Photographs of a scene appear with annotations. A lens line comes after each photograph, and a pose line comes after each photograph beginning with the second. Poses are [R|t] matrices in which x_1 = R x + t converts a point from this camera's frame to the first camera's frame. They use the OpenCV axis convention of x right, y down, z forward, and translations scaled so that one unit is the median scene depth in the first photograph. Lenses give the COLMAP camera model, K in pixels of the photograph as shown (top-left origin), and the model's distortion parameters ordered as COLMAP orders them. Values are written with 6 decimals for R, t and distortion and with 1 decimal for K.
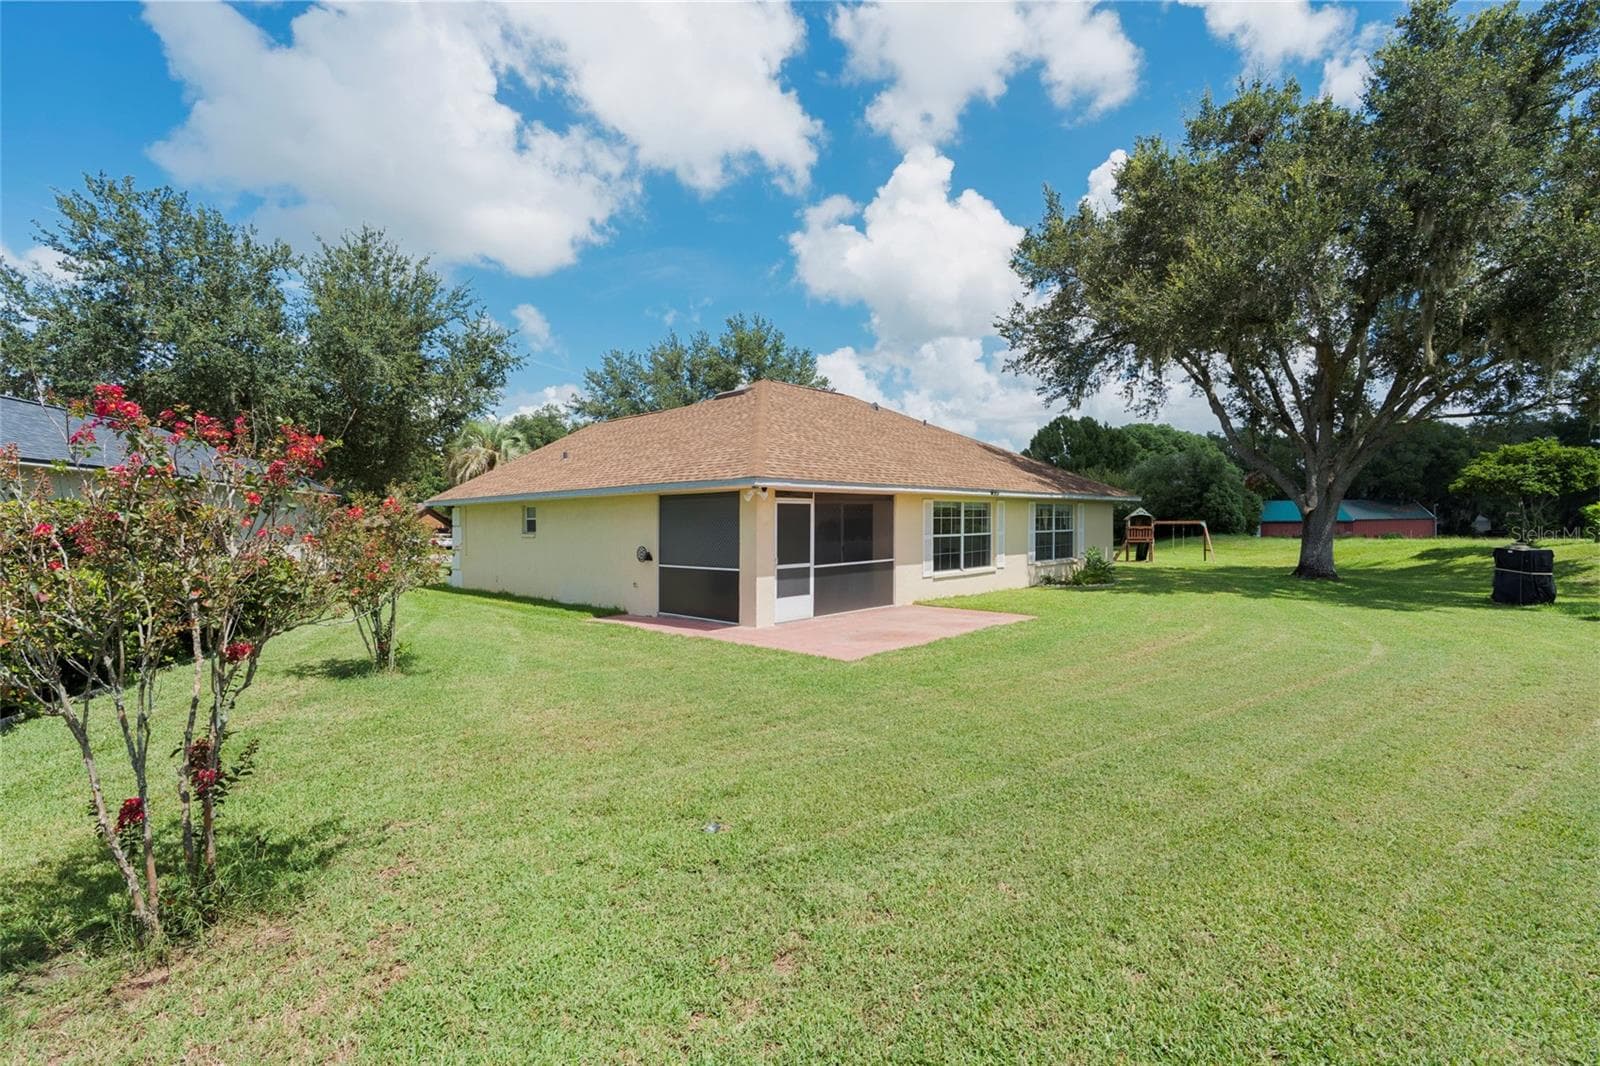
lens RADIAL K [[767.7, 0, 834.7], [0, 767.7, 532.3], [0, 0, 1]] dist [0.000795, 0.000011]
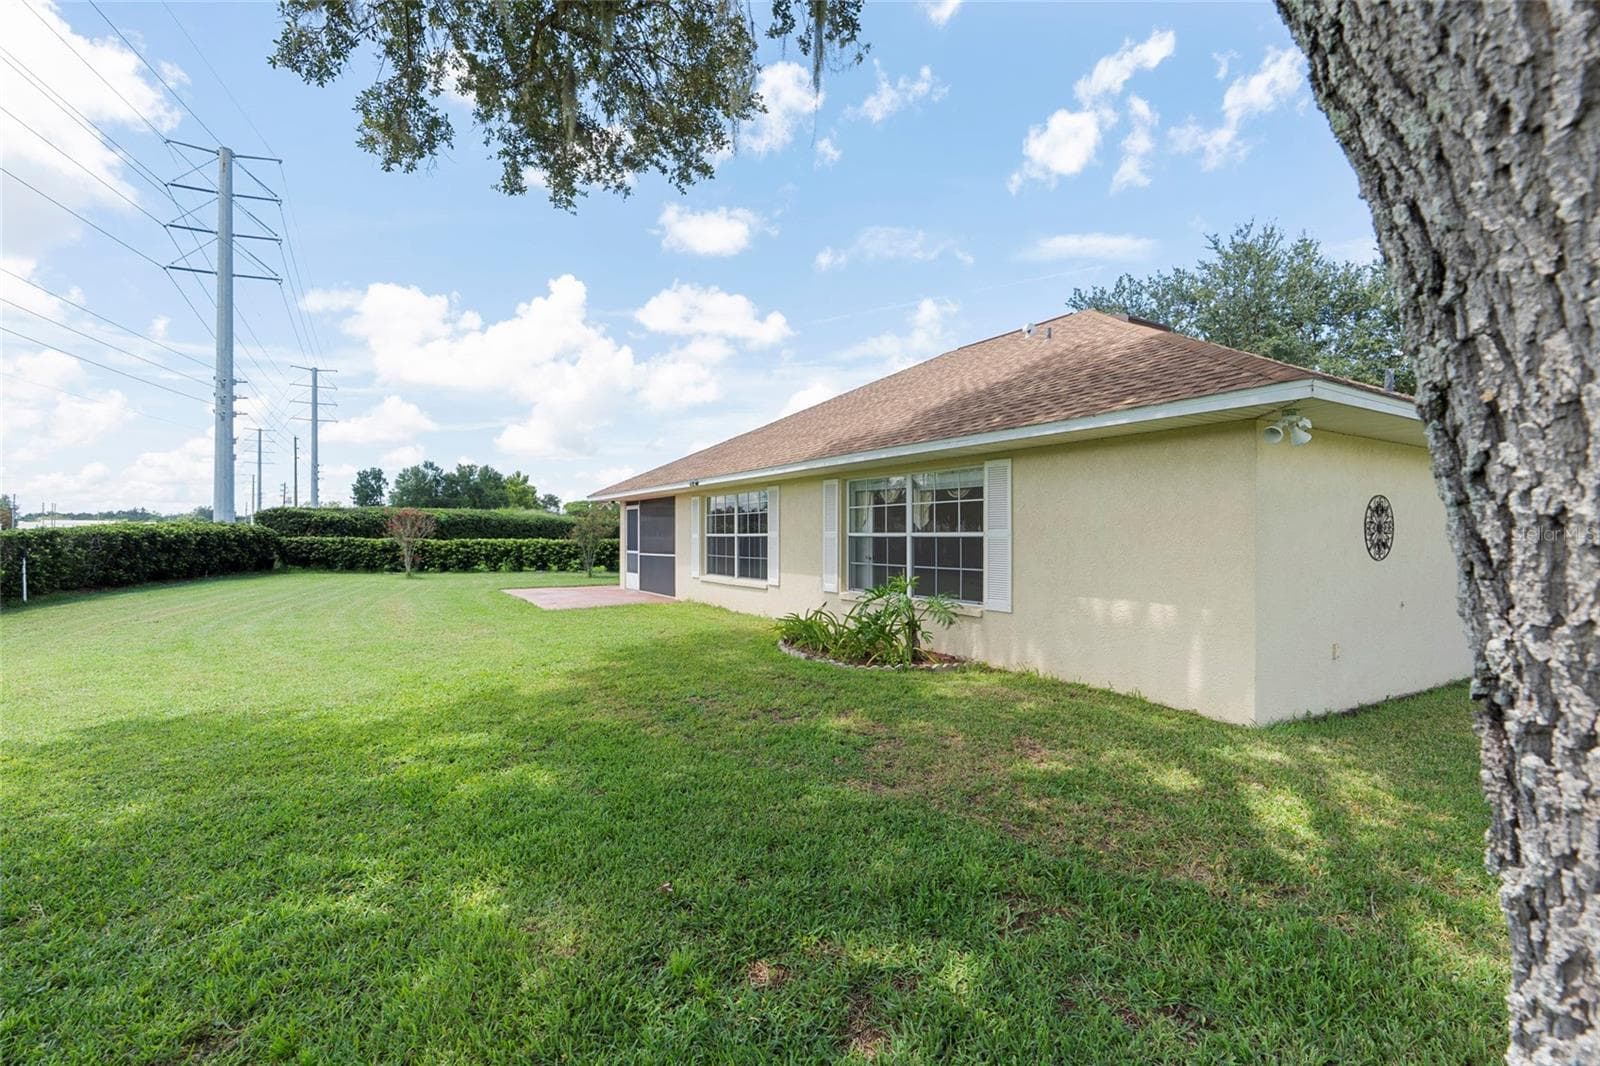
lens RADIAL K [[720.3, 0, 793.8], [0, 720.3, 517.6], [0, 0, 1]] dist [-0.000078, -0.000081]
pose [[-0.310738, -0.003953, -0.950487, 0.917674], [0.000633, 0.999990, -0.004366, -0.012446], [0.950495, -0.001959, -0.310732, 1.371160]]
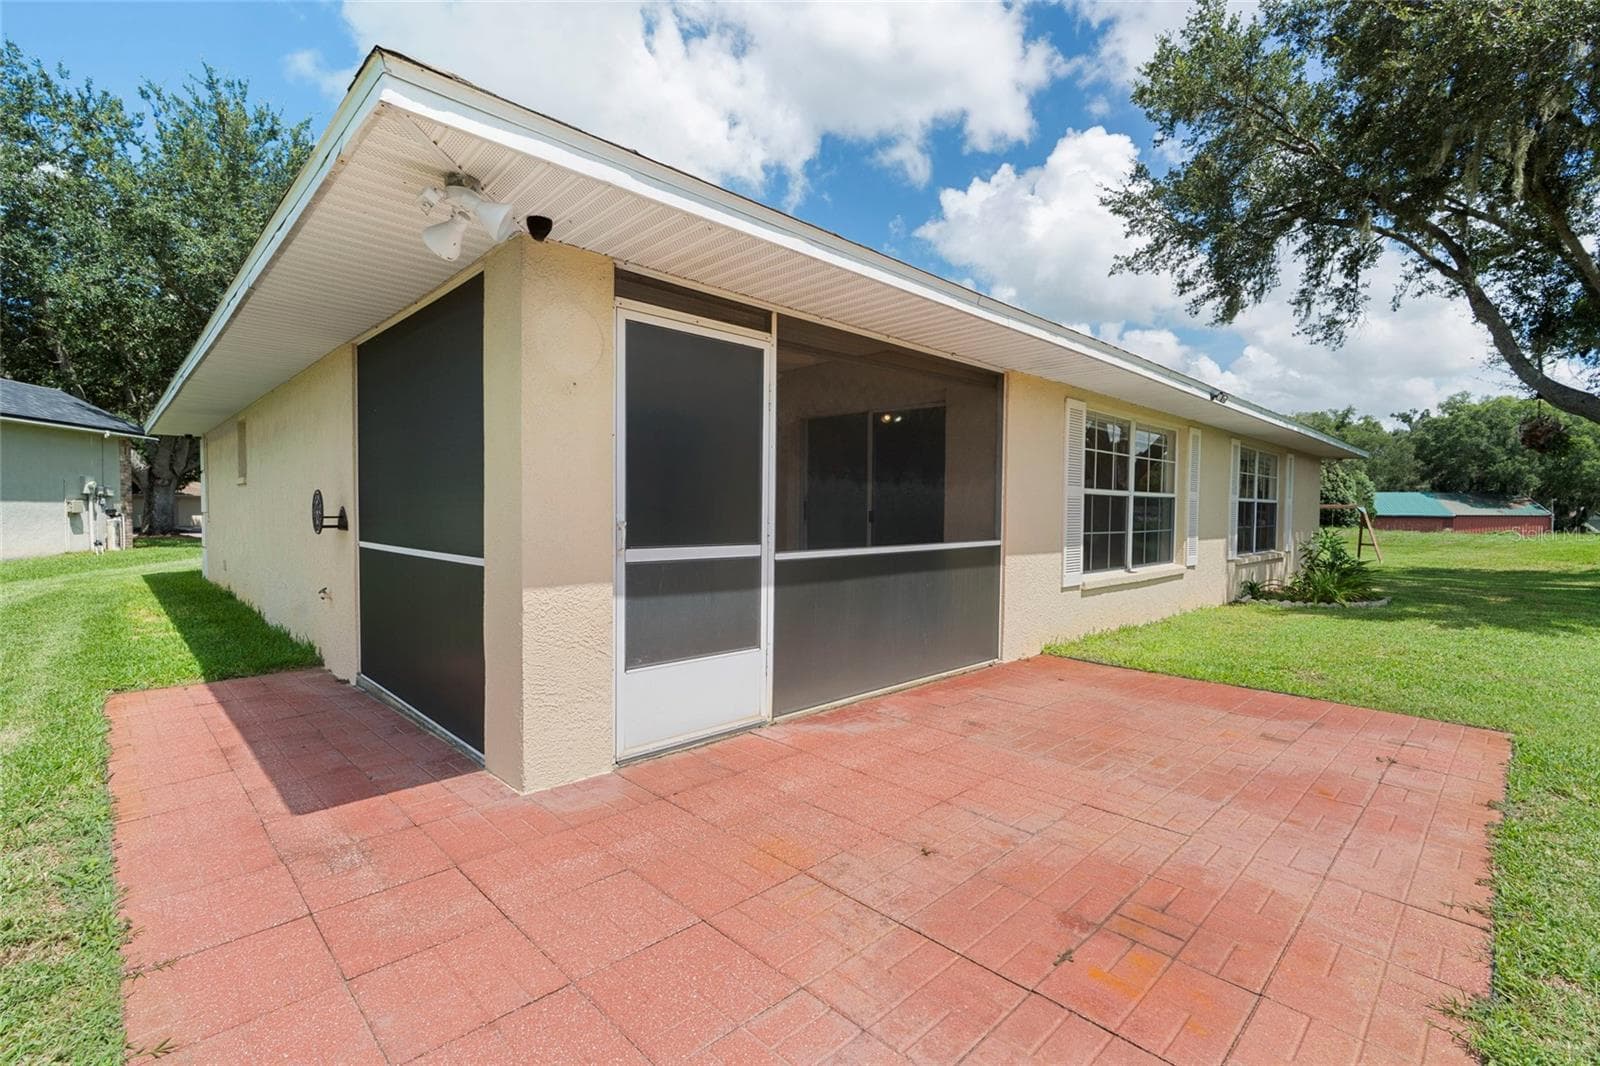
lens RADIAL K [[720.3, 0, 793.8], [0, 720.3, 517.6], [0, 0, 1]] dist [-0.000078, -0.000081]
pose [[0.995373, 0.014222, -0.095030, 0.006821], [-0.015109, 0.999849, -0.008628, 0.026355], [0.094893, 0.010024, 0.995437, 0.585443]]
